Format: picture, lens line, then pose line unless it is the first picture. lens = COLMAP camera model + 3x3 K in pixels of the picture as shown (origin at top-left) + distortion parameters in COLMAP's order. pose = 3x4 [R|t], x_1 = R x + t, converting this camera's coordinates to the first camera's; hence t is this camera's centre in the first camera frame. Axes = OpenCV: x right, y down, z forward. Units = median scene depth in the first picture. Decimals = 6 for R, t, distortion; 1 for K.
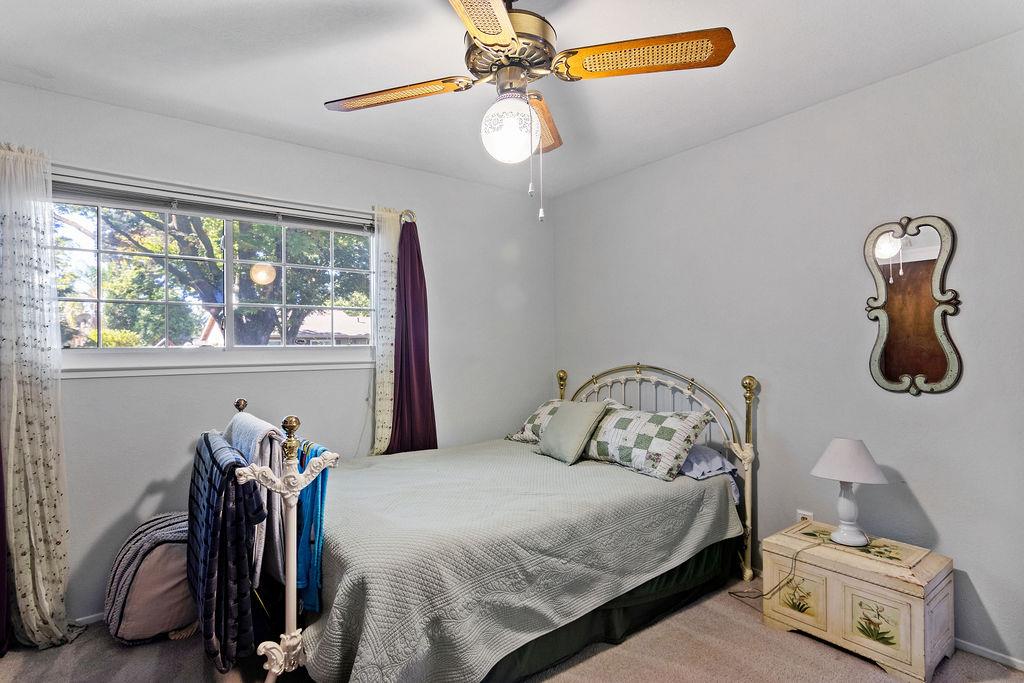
lens RADIAL K [[519.3, 0, 510.3], [0, 519.3, 344.8], [0, 0, 1]] dist [-0.002247, 0.001126]
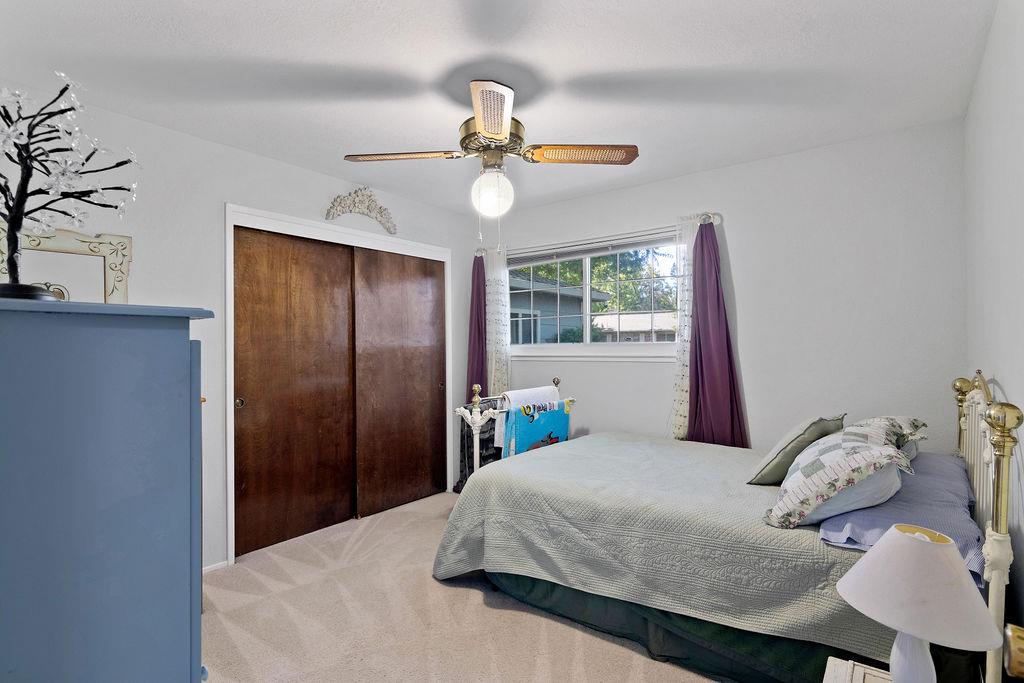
lens RADIAL K [[519.3, 0, 509.1], [0, 519.3, 344.3], [0, 0, 1]] dist [-0.002247, 0.001126]
pose [[0.279286, 0.010957, -0.960146, 1.050937], [0.010380, 0.999842, 0.014429, -0.015677], [0.960152, -0.013996, 0.279128, 0.495467]]
